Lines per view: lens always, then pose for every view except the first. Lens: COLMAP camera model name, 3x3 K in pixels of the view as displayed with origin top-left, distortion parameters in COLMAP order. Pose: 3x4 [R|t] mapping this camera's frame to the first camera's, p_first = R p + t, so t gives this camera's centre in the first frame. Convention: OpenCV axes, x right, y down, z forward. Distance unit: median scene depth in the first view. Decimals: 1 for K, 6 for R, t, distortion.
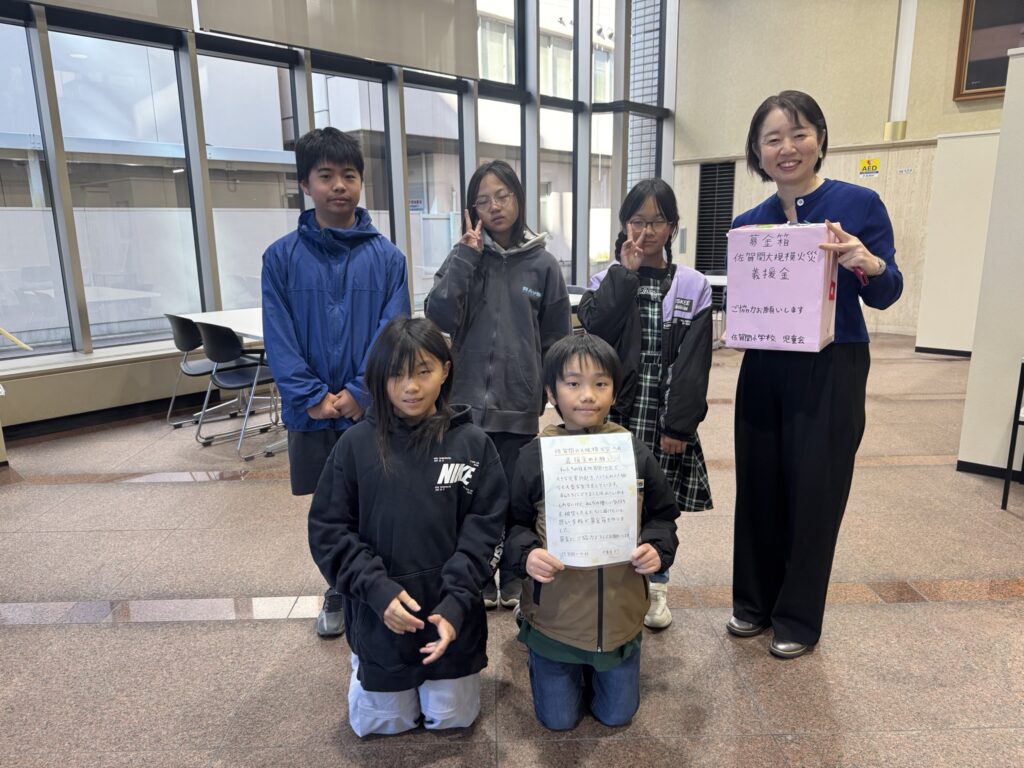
lens RADIAL K [[737.4, 0, 512.0], [0, 737.4, 384.0], [0, 0, 1]] dist [0.076693, -0.000391]
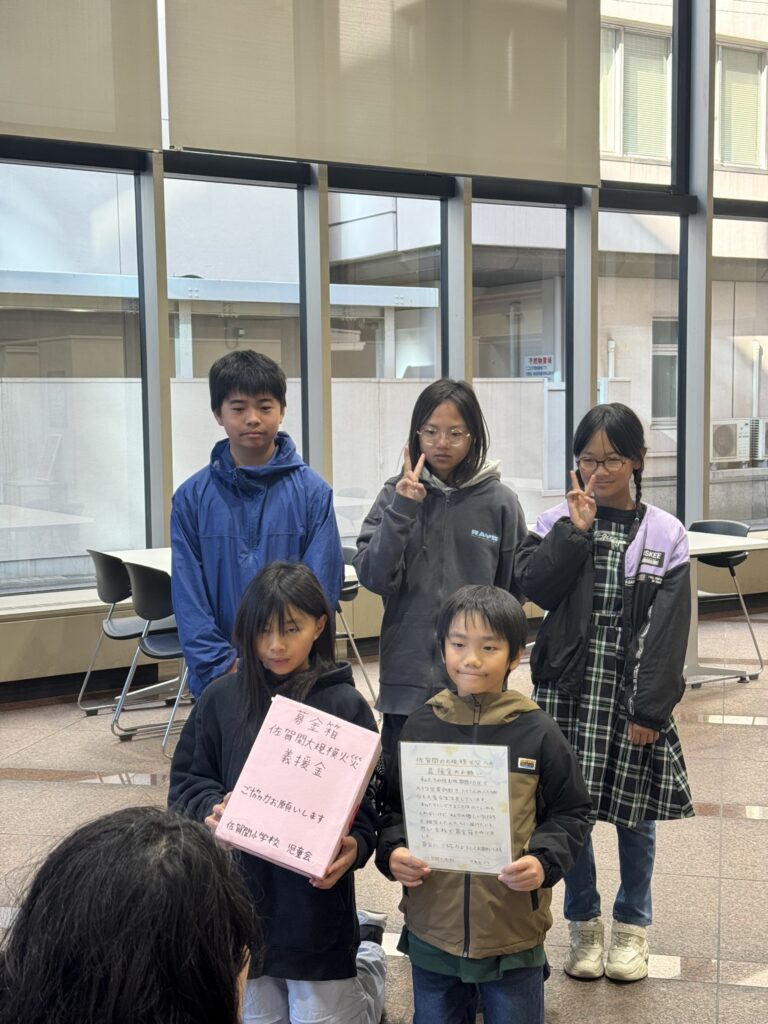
lens RADIAL K [[1389.7, 0, 384.0], [0, 1389.7, 512.0], [0, 0, 1]] dist [0.245435, 0.004398]
pose [[0.972349, -0.006545, -0.233439, 0.301285], [-0.019607, 0.993790, -0.109534, 0.019644], [0.232706, 0.111083, 0.966182, -0.538952]]
